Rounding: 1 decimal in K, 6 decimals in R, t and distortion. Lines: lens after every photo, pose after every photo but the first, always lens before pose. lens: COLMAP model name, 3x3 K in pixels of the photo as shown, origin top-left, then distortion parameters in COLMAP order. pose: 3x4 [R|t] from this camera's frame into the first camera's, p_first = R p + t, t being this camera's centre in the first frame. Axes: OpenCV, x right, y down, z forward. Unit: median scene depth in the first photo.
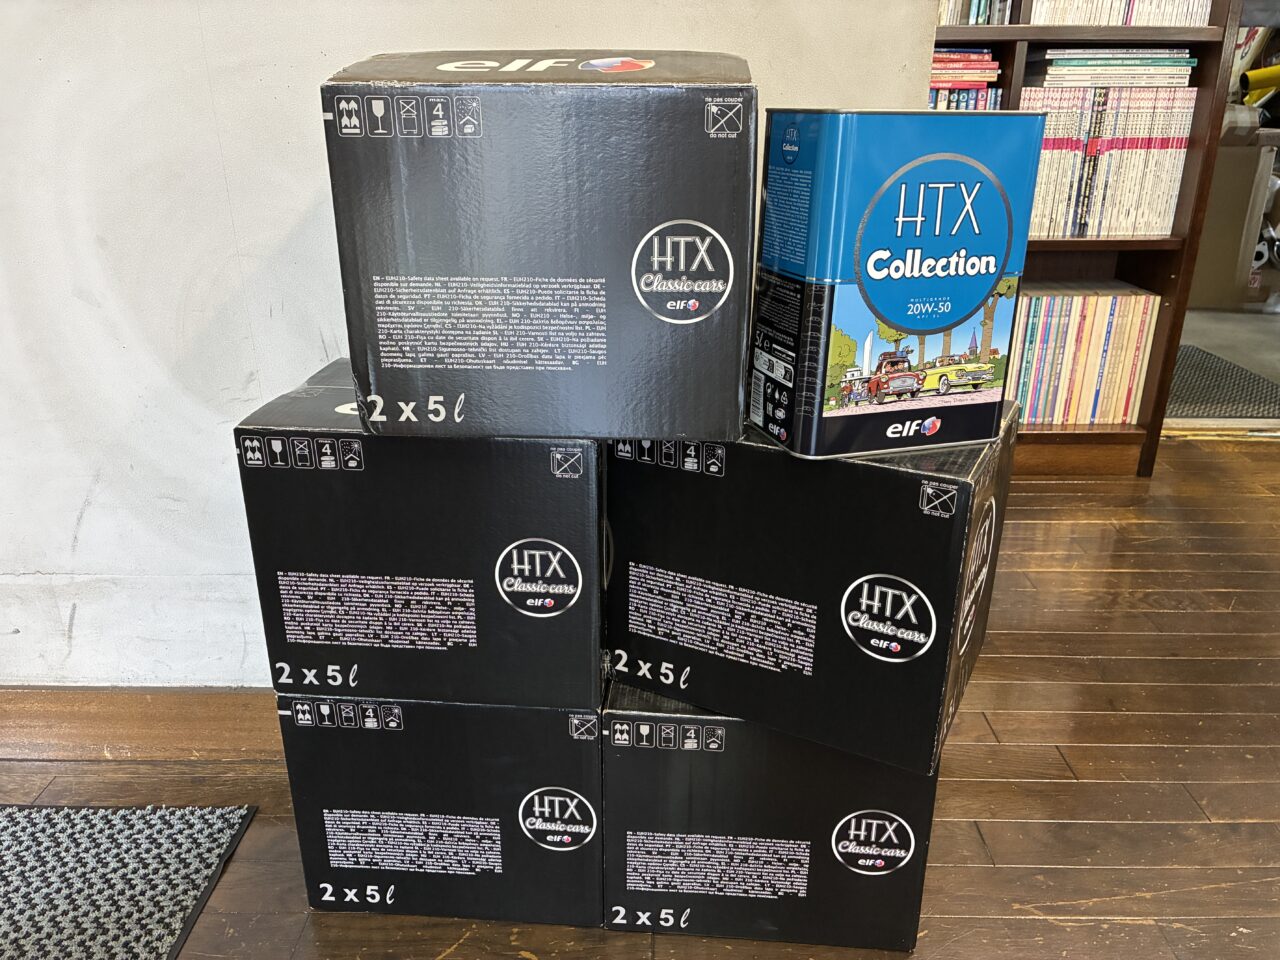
lens RADIAL K [[972.0, 0, 633.4], [0, 972.0, 488.1], [0, 0, 1]] dist [0.017722, -0.047556]
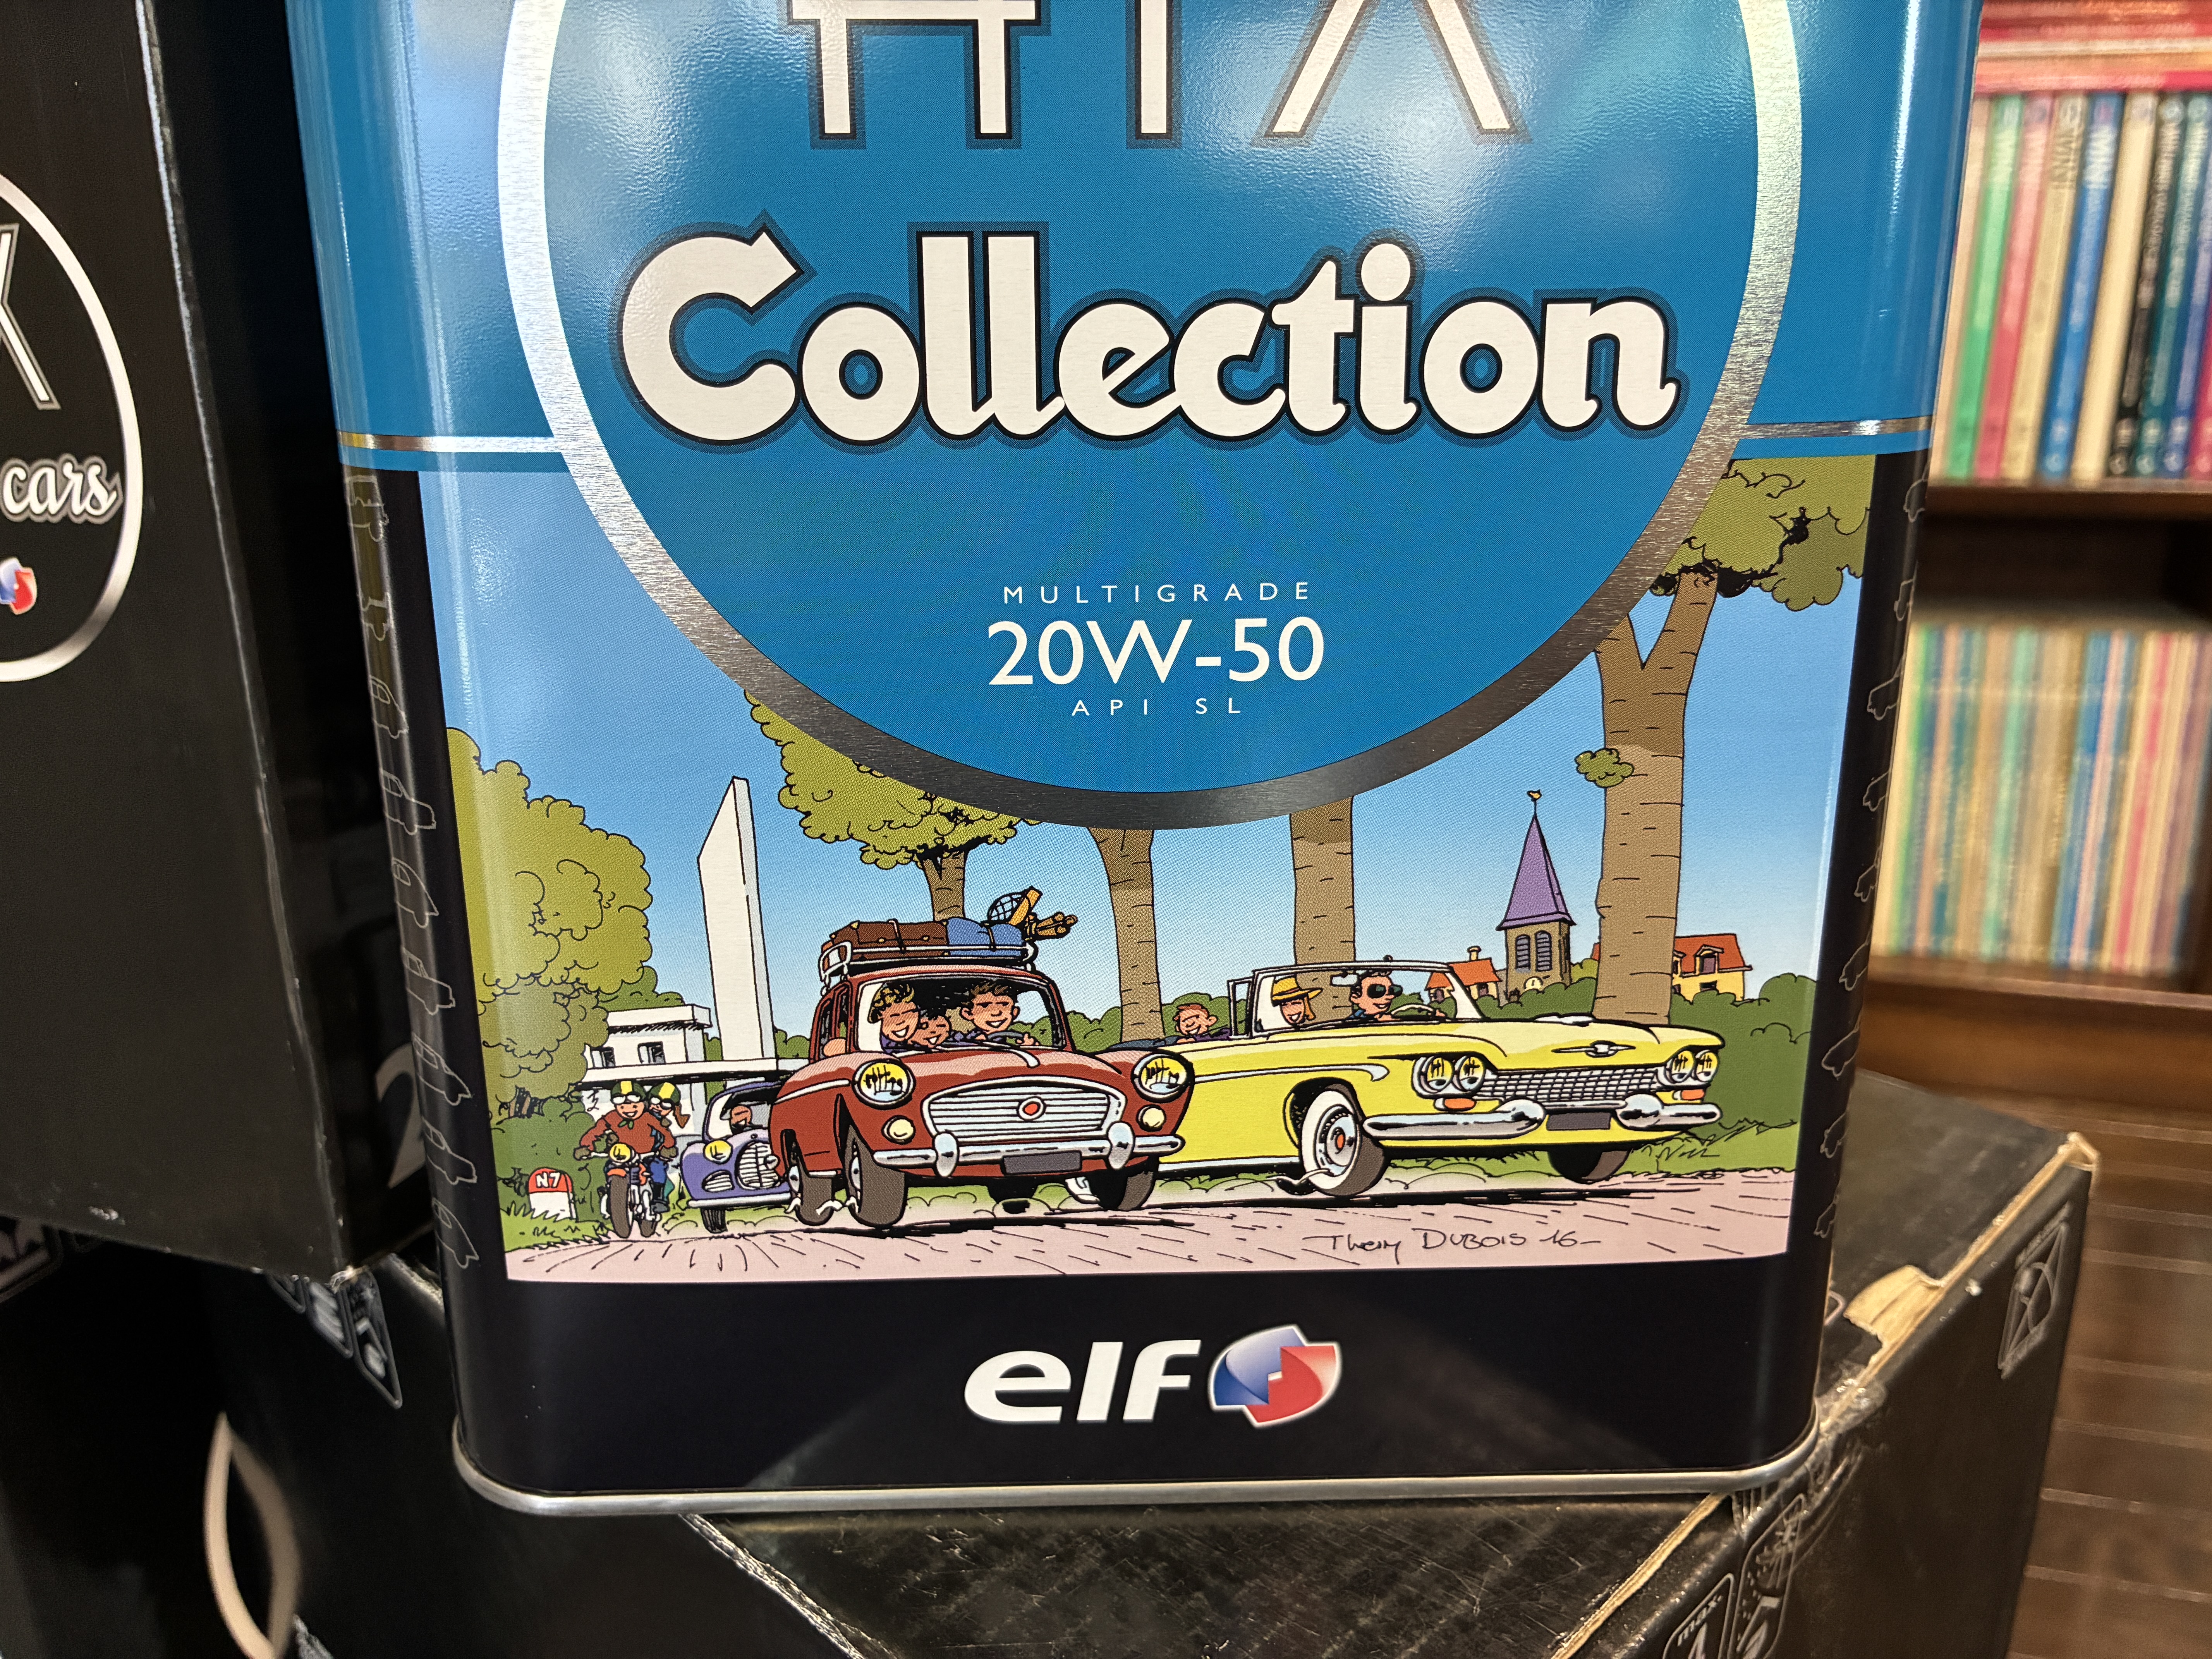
lens RADIAL K [[1679.8, 0, 1116.7], [0, 1679.8, 806.6], [0, 0, 1]] dist [0.017722, -0.047556]
pose [[0.956097, 0.064333, -0.285903, 0.366744], [-0.086056, 0.994228, -0.064063, -0.142142], [0.280131, 0.085854, 0.956115, 0.745236]]
